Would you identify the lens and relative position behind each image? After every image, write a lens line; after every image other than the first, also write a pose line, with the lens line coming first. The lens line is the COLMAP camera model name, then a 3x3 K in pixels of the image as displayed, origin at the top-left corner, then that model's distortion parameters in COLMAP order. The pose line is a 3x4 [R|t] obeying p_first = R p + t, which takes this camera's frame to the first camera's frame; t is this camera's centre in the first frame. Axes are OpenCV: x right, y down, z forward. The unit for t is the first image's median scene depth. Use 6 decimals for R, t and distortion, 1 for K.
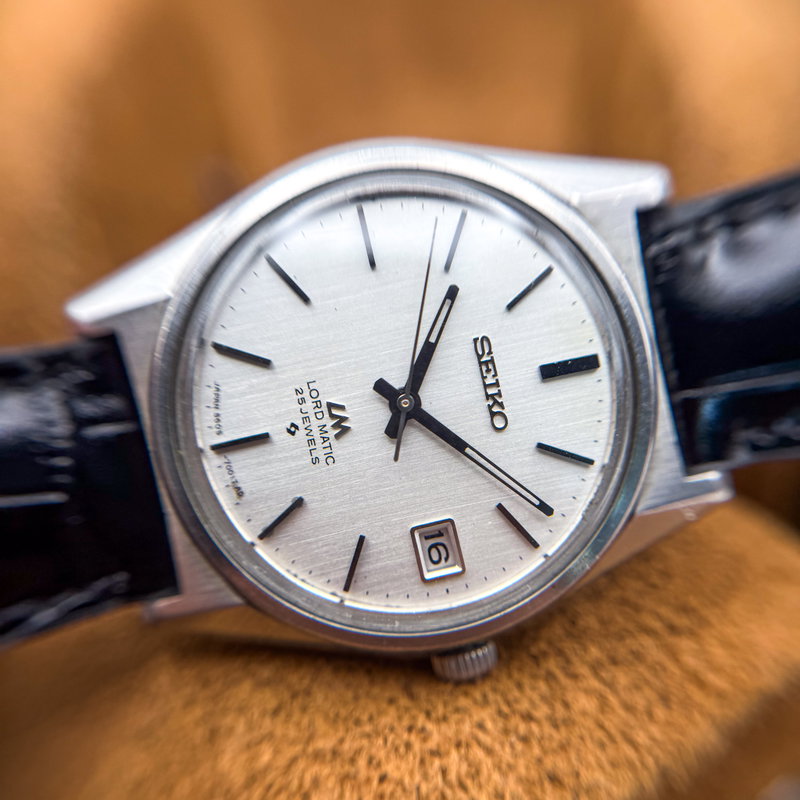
lens RADIAL K [[825.6, 0, 400.0], [0, 825.6, 400.0], [0, 0, 1]] dist [0.520618, 0.000759]
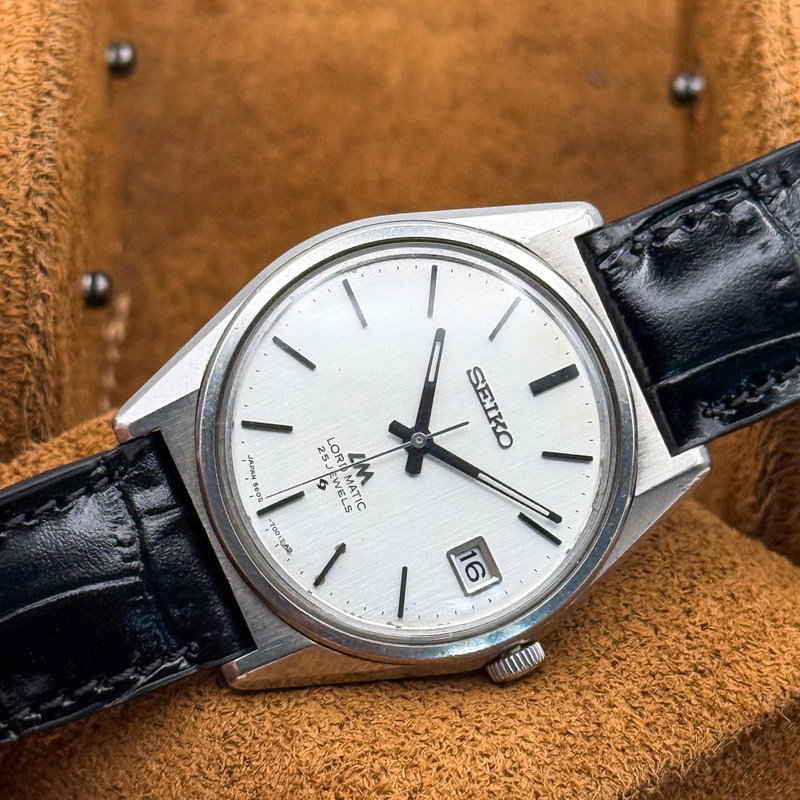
lens RADIAL K [[3047.9, 0, 400.0], [0, 3047.9, 400.0], [0, 0, 1]] dist [0.133135, 0.604618]
pose [[0.977812, -0.198613, 0.066608, -0.274286], [0.204387, 0.974226, -0.095449, 0.330584], [-0.045934, 0.106945, 0.993203, -3.001307]]
